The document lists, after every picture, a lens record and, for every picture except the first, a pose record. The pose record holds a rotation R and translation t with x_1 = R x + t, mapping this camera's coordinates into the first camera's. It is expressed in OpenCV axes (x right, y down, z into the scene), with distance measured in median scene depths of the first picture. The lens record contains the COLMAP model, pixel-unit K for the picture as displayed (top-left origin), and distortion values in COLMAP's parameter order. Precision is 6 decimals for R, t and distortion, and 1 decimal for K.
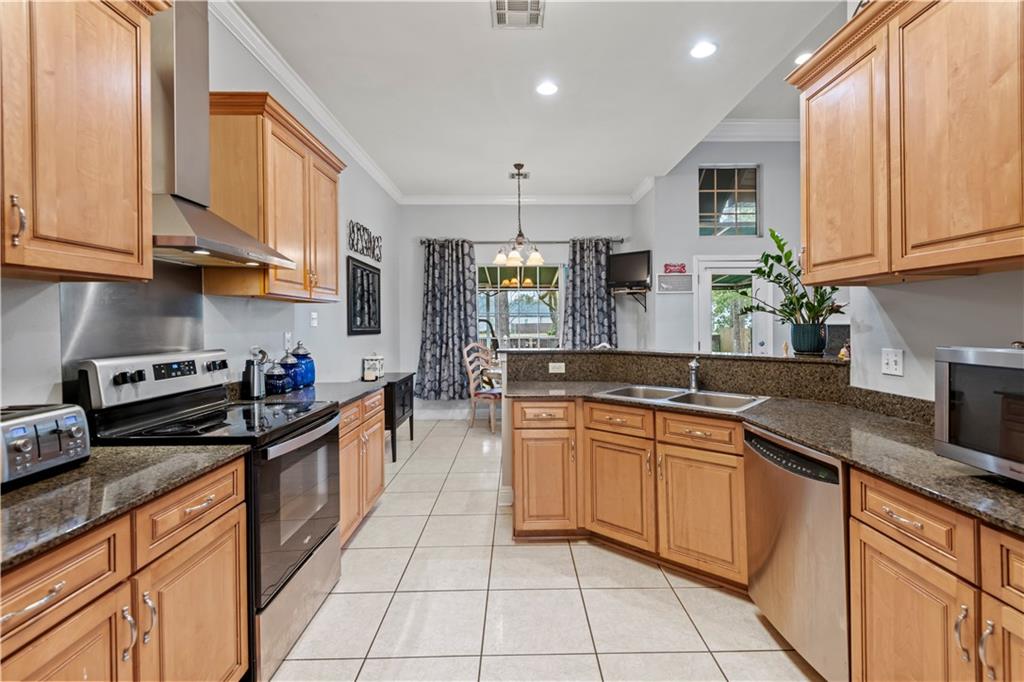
lens RADIAL K [[473.8, 0, 508.7], [0, 473.8, 321.9], [0, 0, 1]] dist [0.037718, -0.024676]
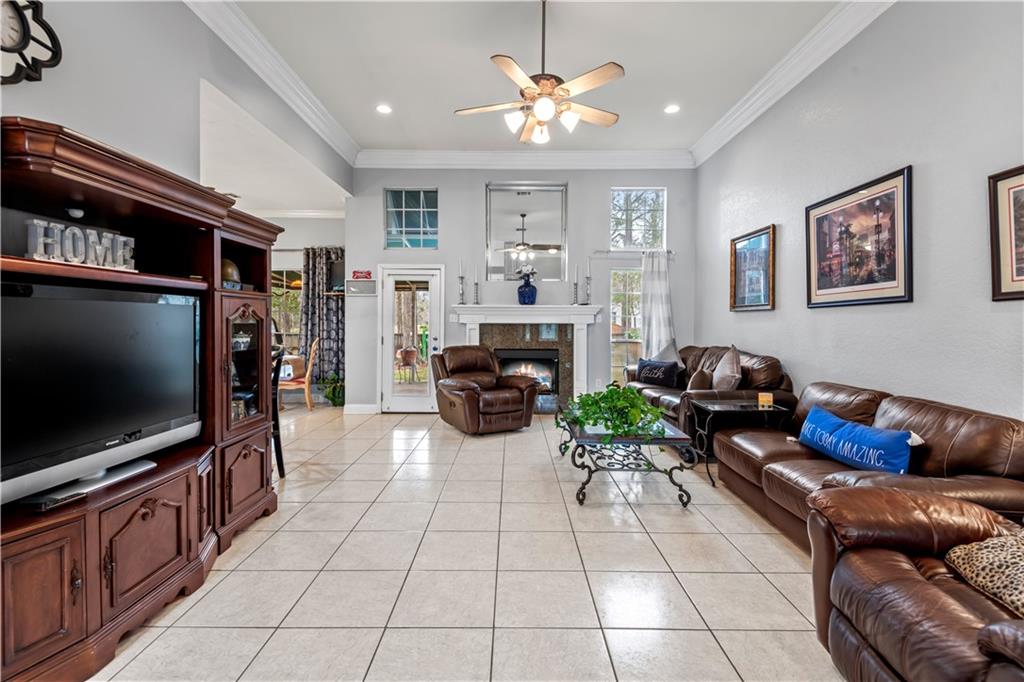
lens RADIAL K [[473.8, 0, 508.7], [0, 473.8, 321.9], [0, 0, 1]] dist [0.037718, -0.024676]
pose [[0.999963, 0.005166, -0.006808, 0.644013], [-0.005160, 0.999986, 0.000994, 0.003203], [0.006813, -0.000959, 0.999976, -0.167755]]
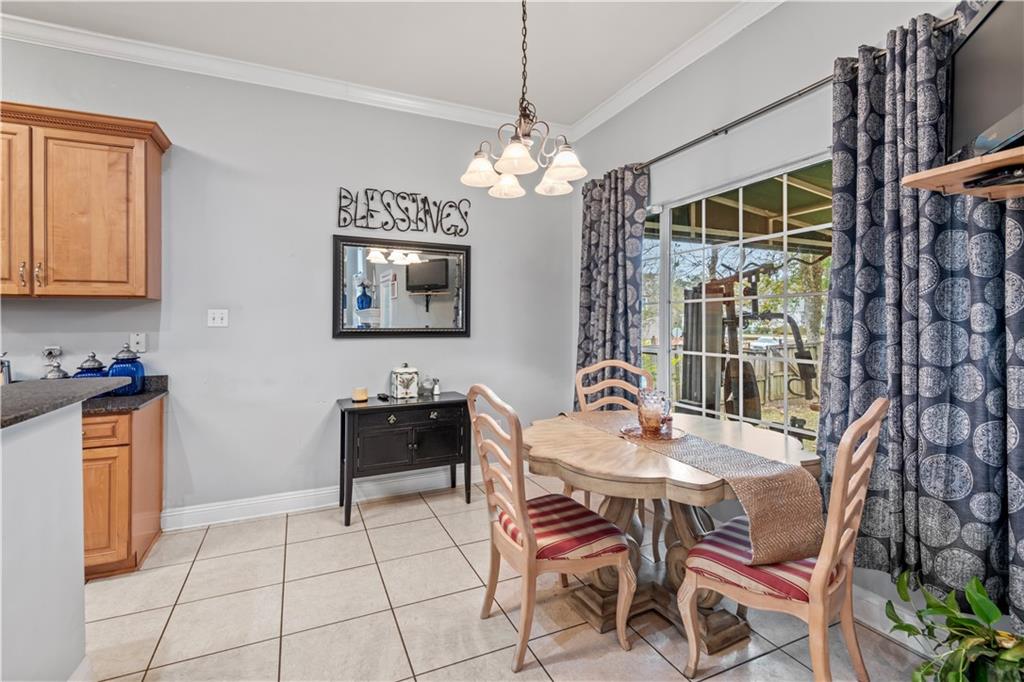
lens RADIAL K [[473.8, 0, 508.7], [0, 473.8, 321.9], [0, 0, 1]] dist [0.037718, -0.024676]
pose [[0.405813, -0.003819, -0.913948, 0.340802], [0.001934, 0.999993, -0.003320, 0.003989], [0.913954, -0.000420, 0.405817, 0.664881]]
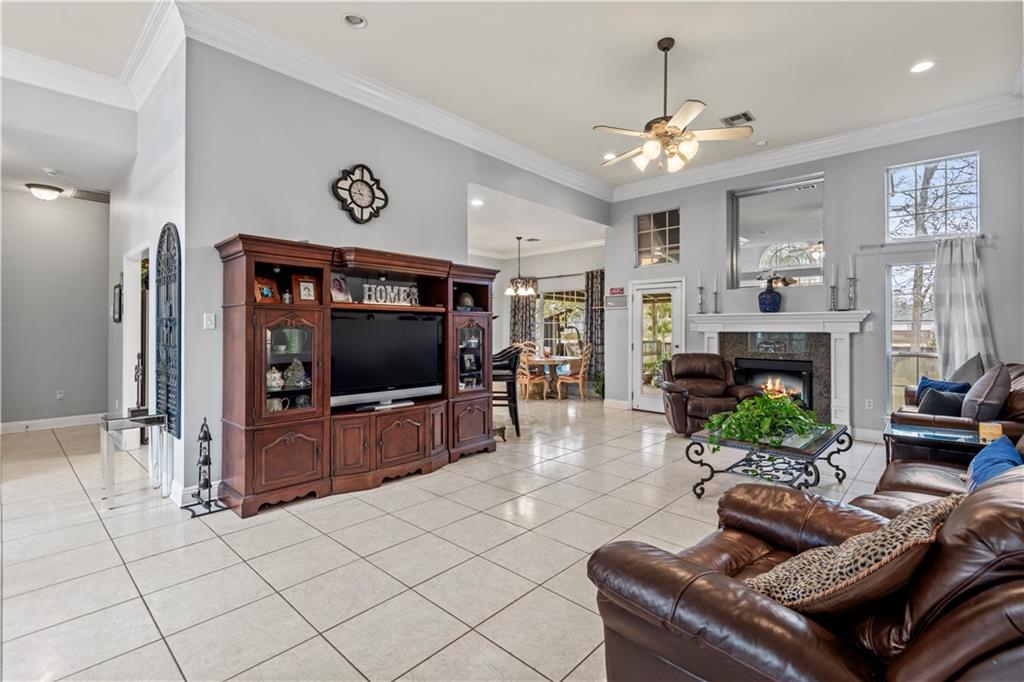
lens RADIAL K [[473.8, 0, 508.7], [0, 473.8, 321.9], [0, 0, 1]] dist [0.037718, -0.024676]
pose [[0.724588, -0.008692, -0.689127, 0.967891], [-0.003469, 0.999862, -0.016259, 0.004001], [0.689174, 0.014172, 0.724458, -0.218499]]
